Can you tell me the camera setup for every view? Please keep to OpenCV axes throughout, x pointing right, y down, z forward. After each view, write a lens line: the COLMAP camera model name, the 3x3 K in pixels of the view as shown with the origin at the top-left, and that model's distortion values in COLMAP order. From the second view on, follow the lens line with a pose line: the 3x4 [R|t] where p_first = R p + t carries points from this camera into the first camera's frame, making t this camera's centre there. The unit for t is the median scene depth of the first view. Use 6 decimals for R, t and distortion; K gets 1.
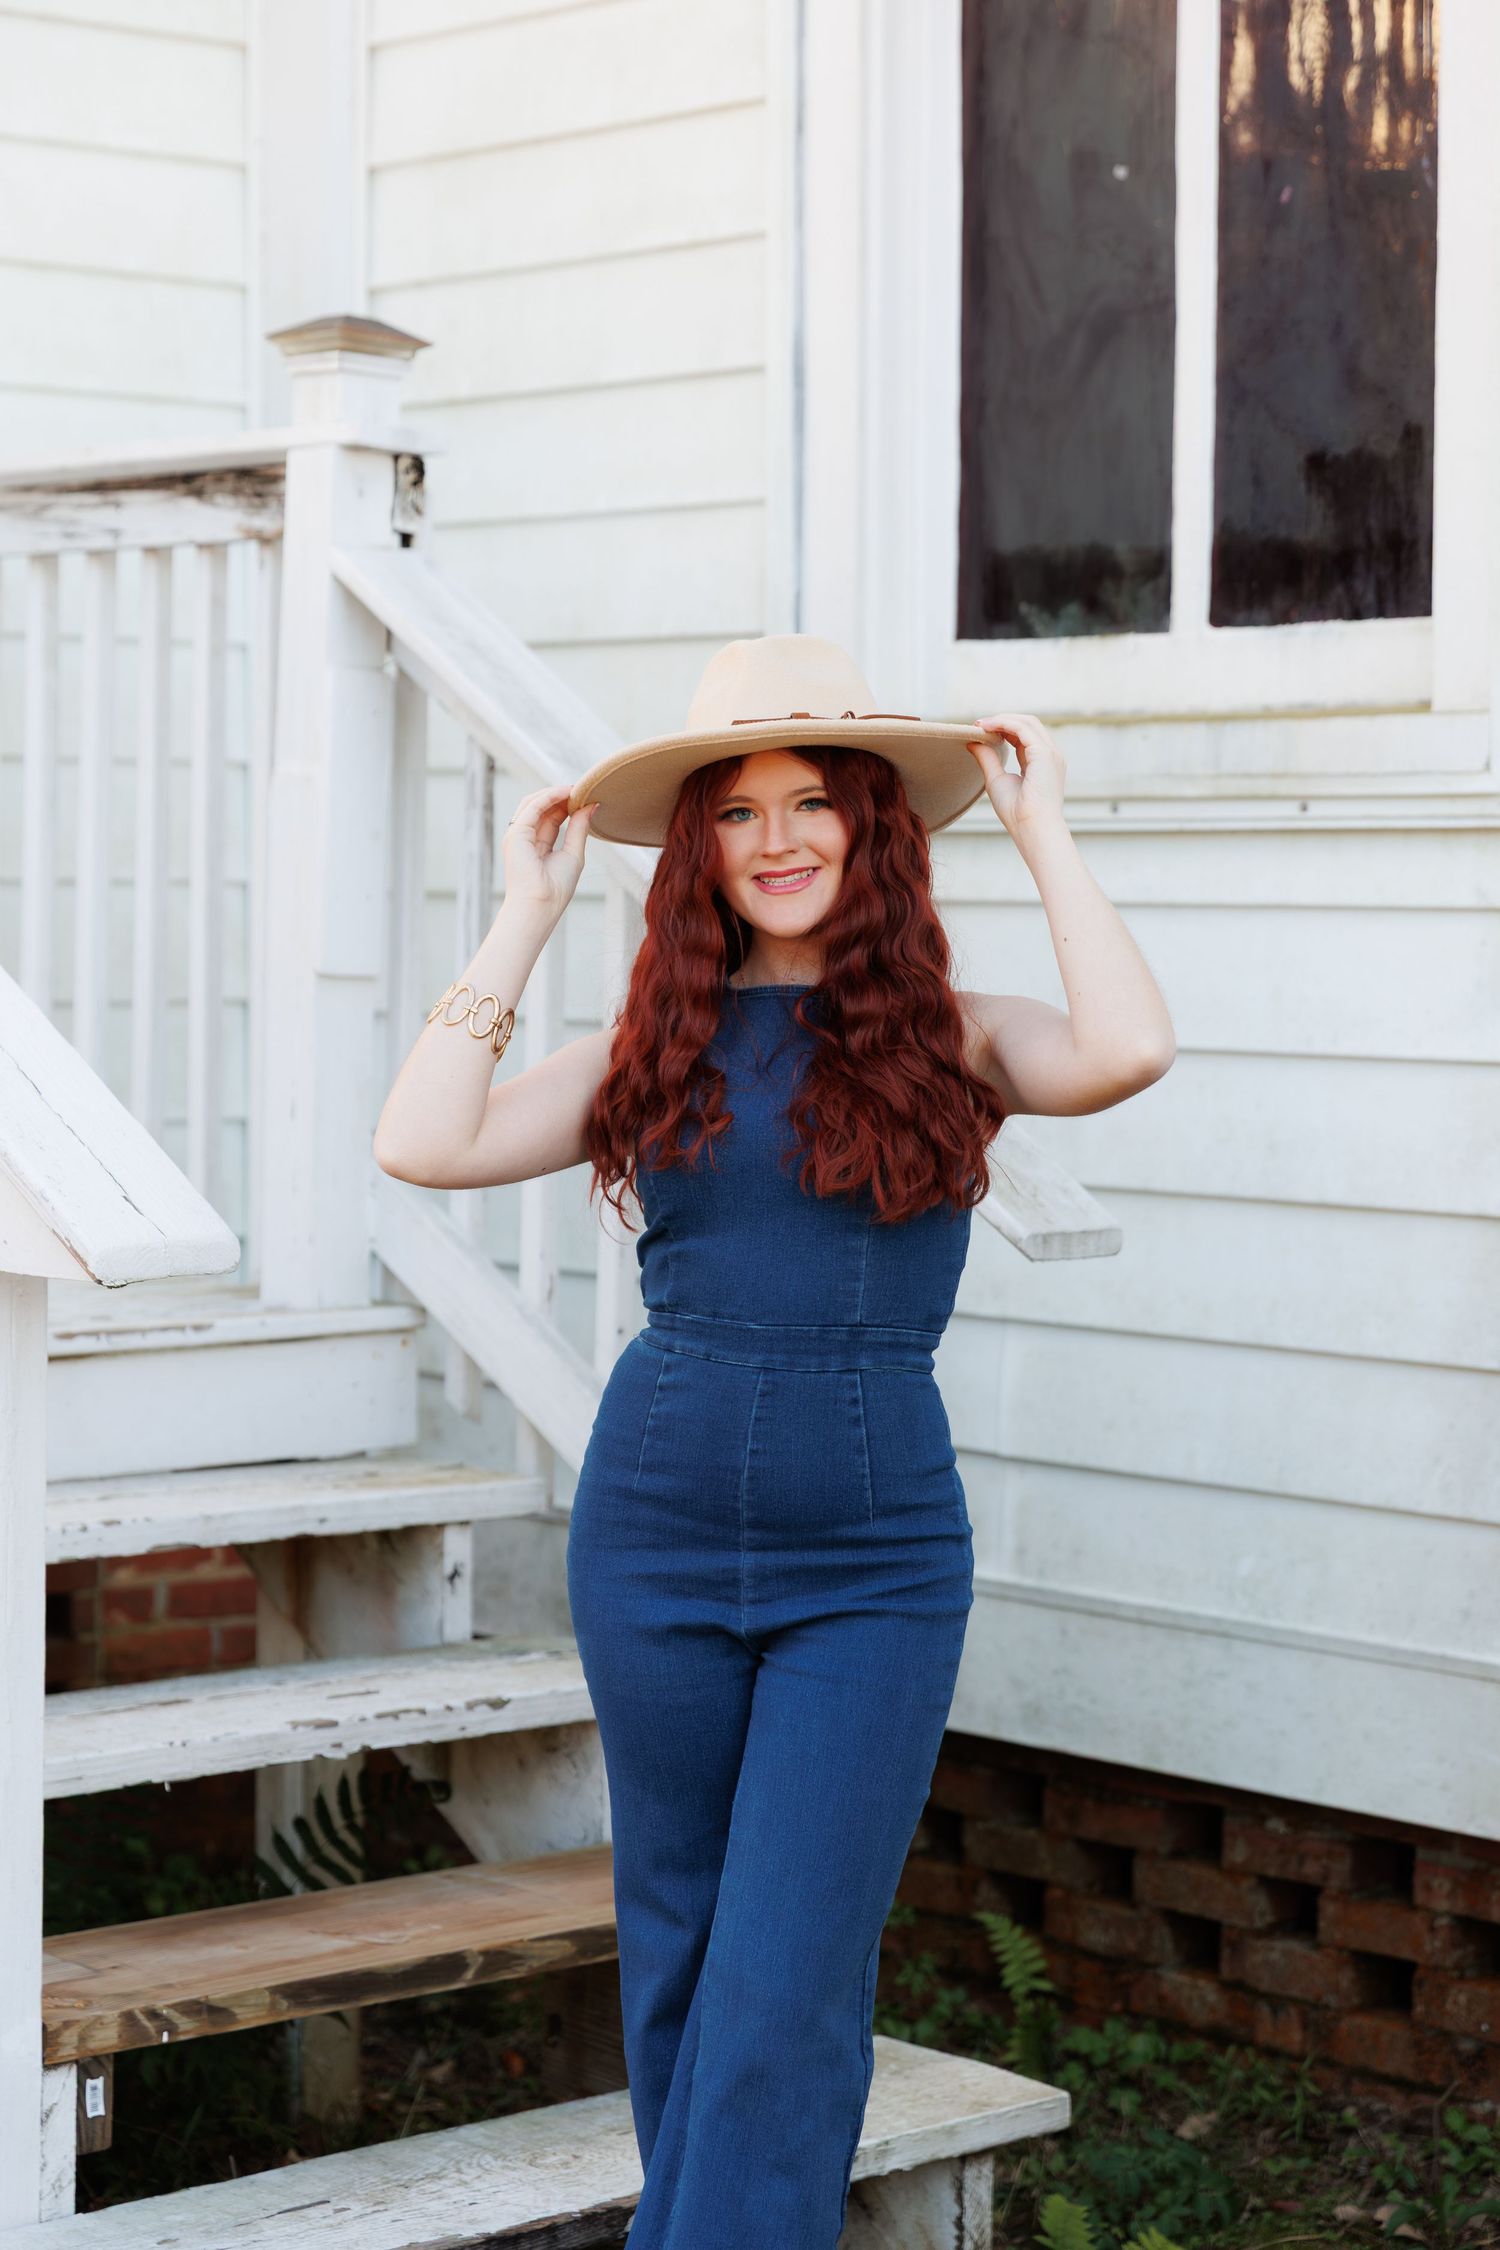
lens RADIAL K [[4515.6, 0, 782.4], [0, 4515.6, 1059.5], [0, 0, 1]] dist [0.003225, -0.009340]
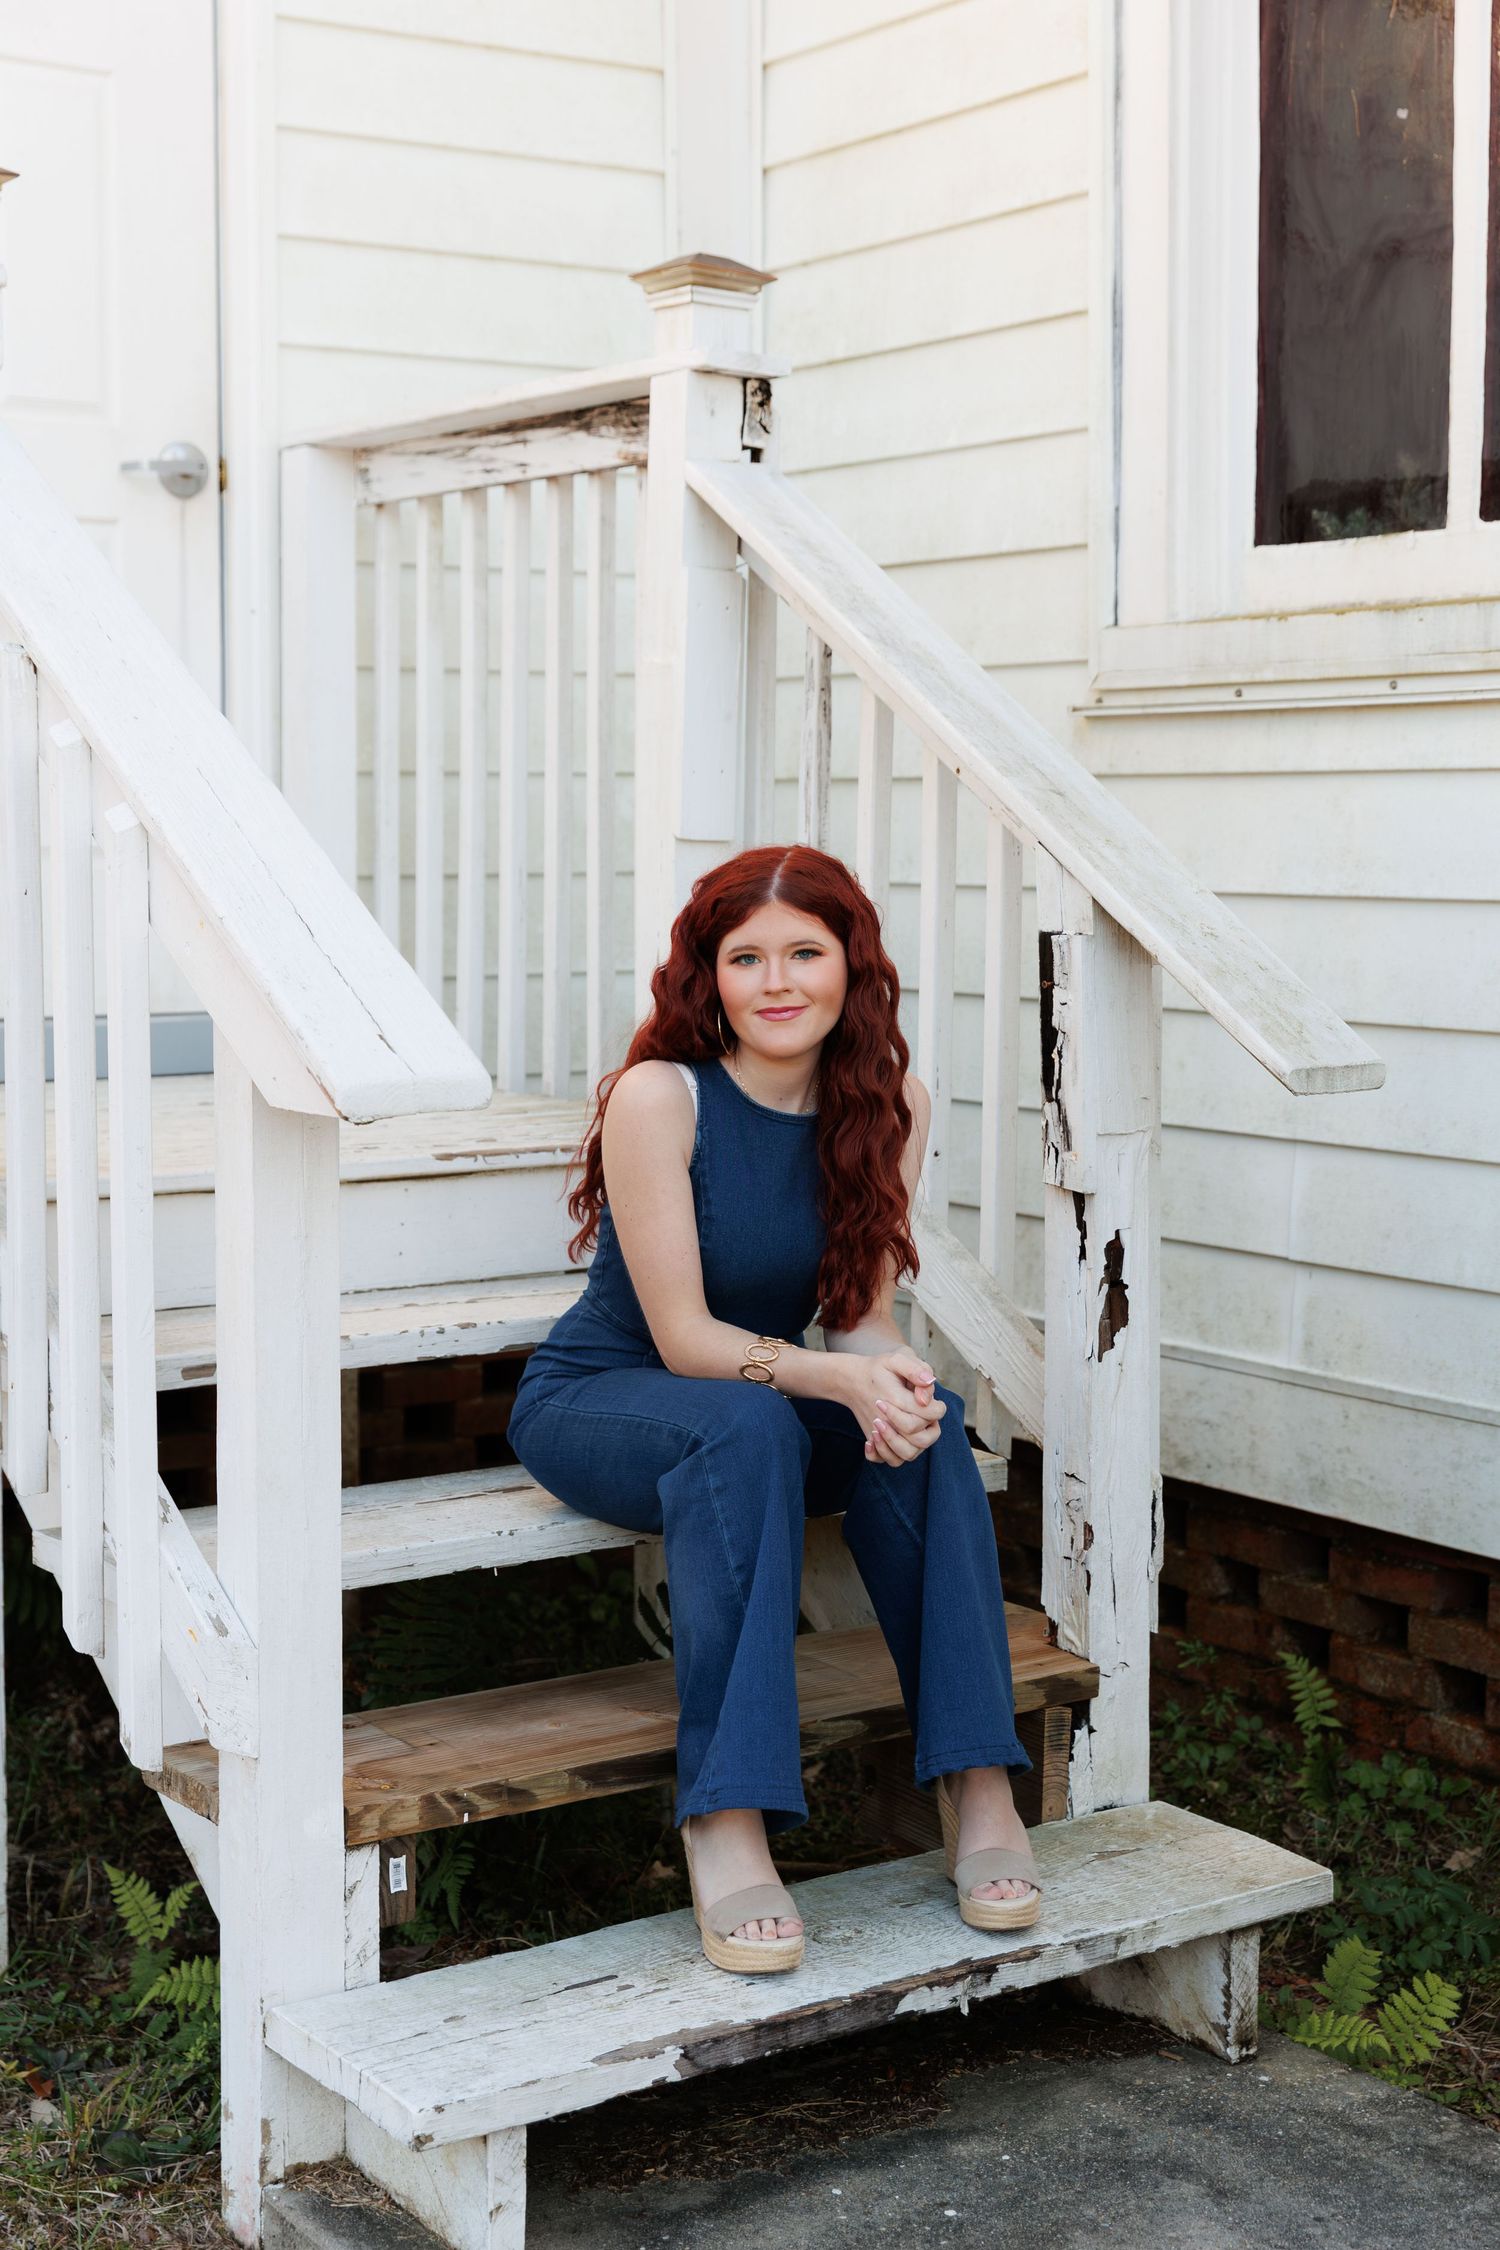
lens RADIAL K [[3108.5, 0, 745.6], [0, 3108.5, 1085.5], [0, 0, 1]] dist [0.012249, -0.037179]
pose [[0.989459, 0.000520, -0.144813, 0.026644], [0.006292, 0.998895, 0.046577, 0.006469], [0.144677, -0.046997, 0.988362, 0.213488]]
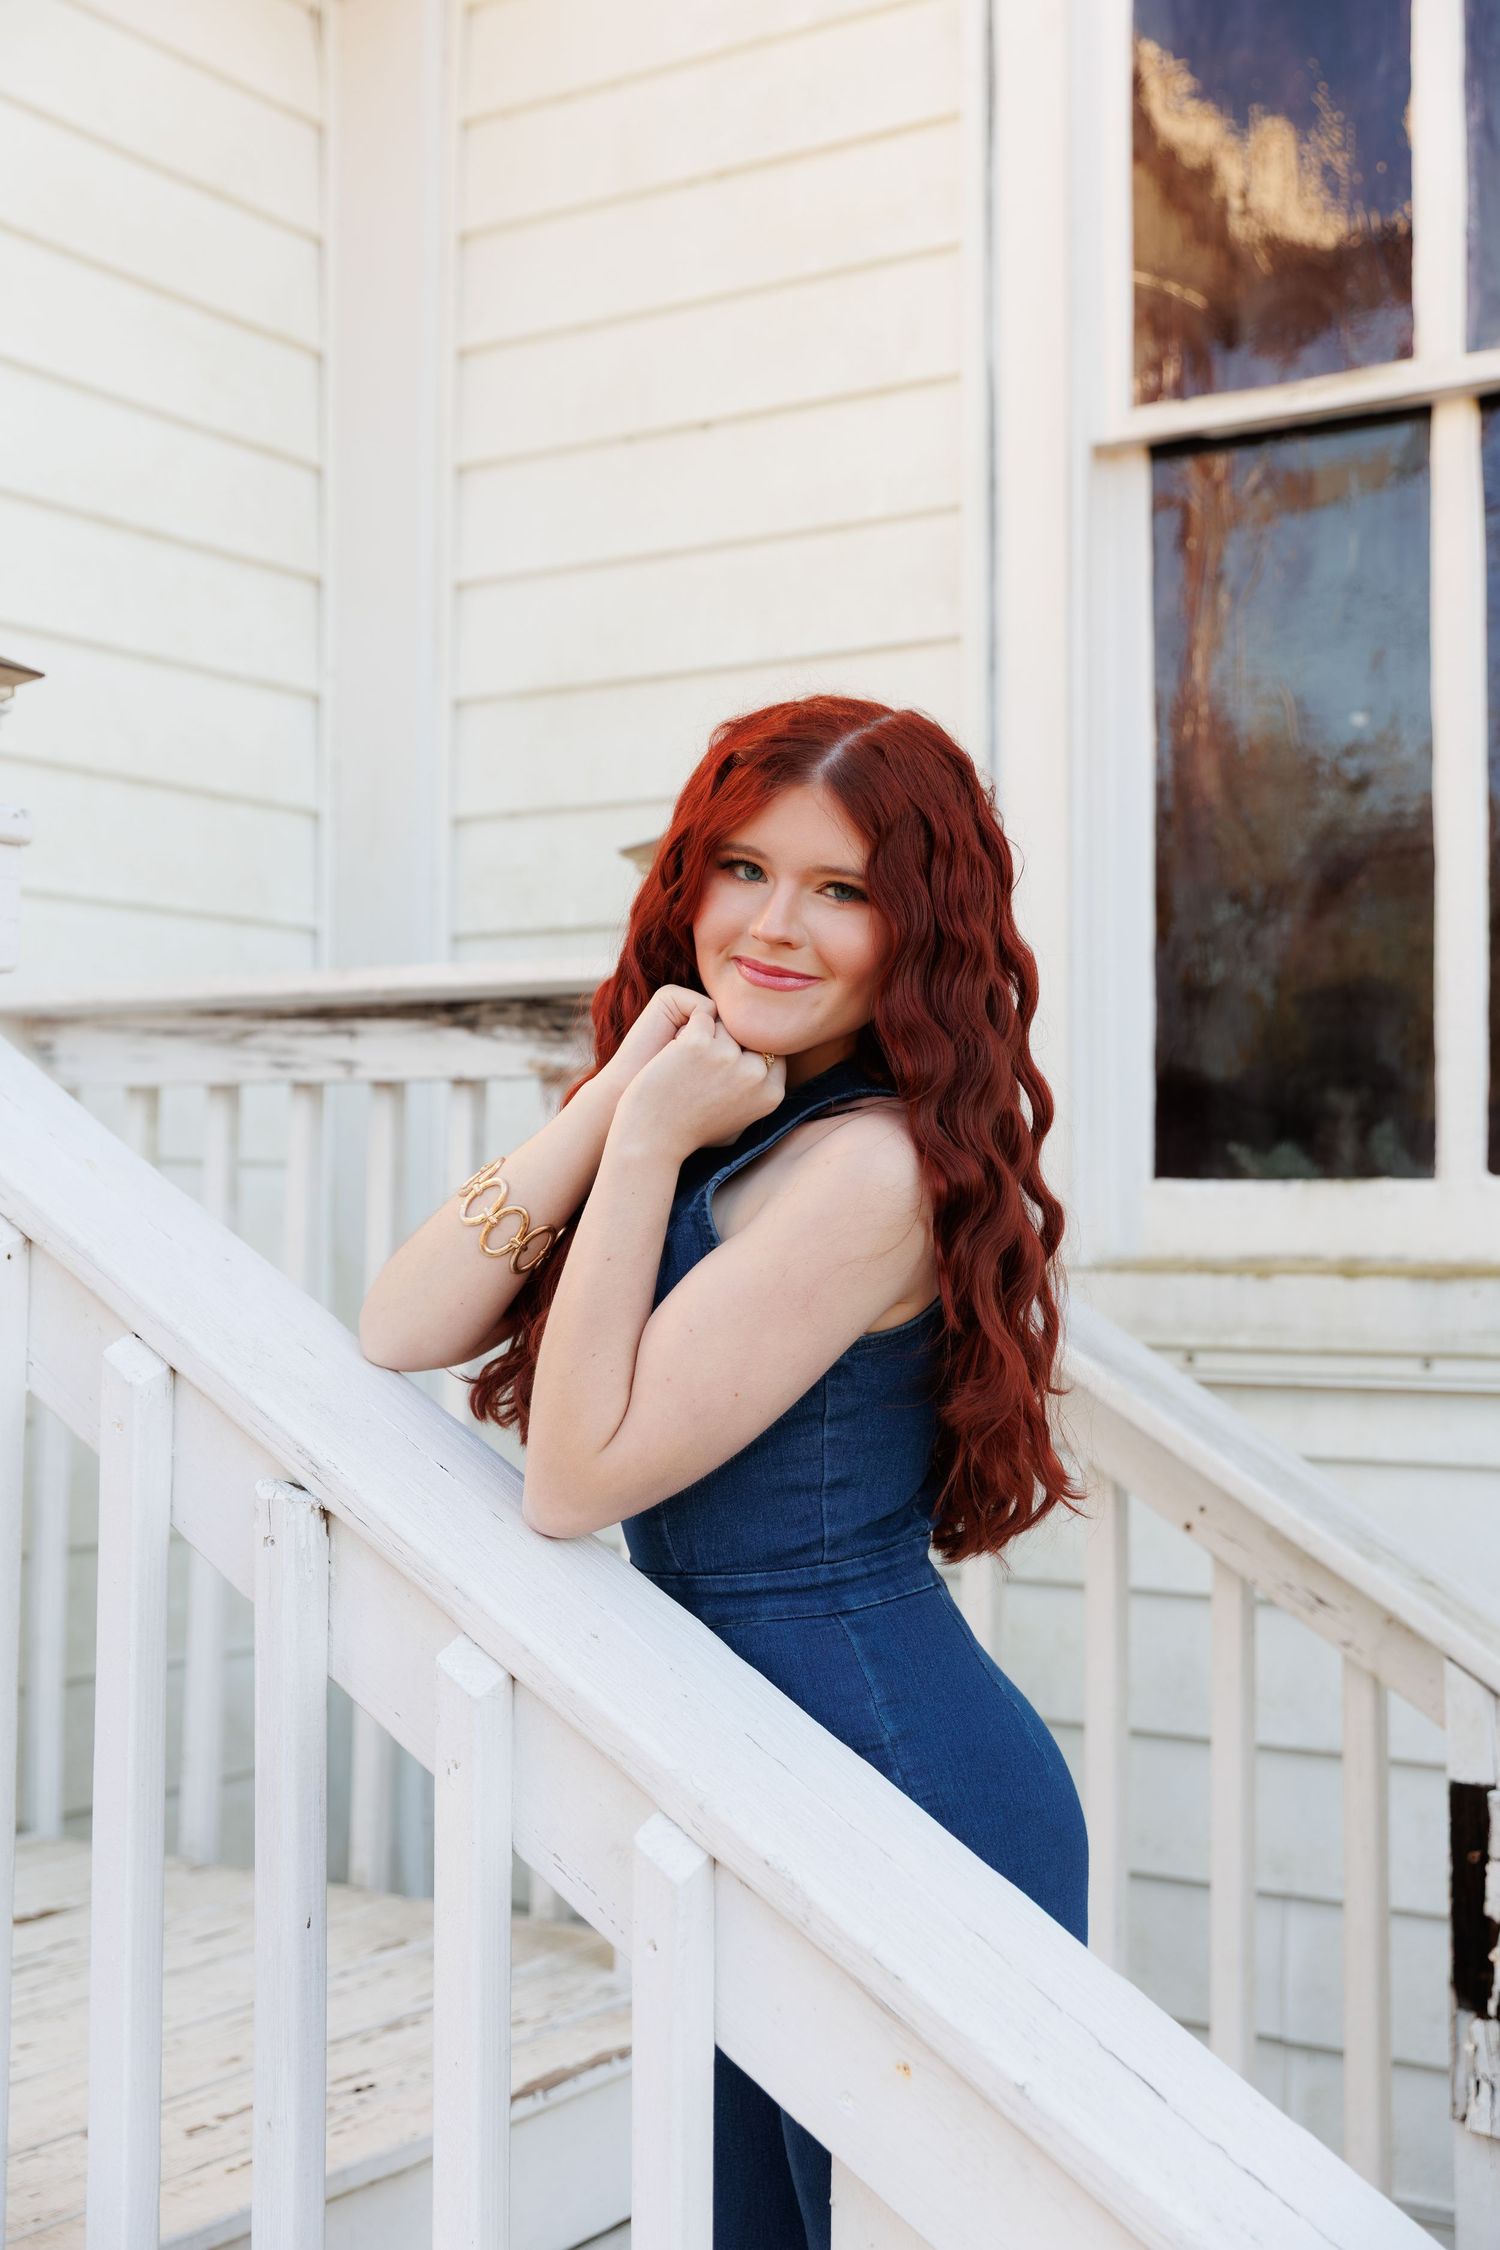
lens RADIAL K [[2765.3, 0, 750.0], [0, 2765.3, 1125.0], [0, 0, 1]] dist [0.020220, 0.001771]
pose [[0.969845, 0.007591, 0.243603, -0.212022], [0.011732, 0.996902, -0.077773, -0.062704], [-0.243439, 0.078286, 0.966752, 0.461509]]
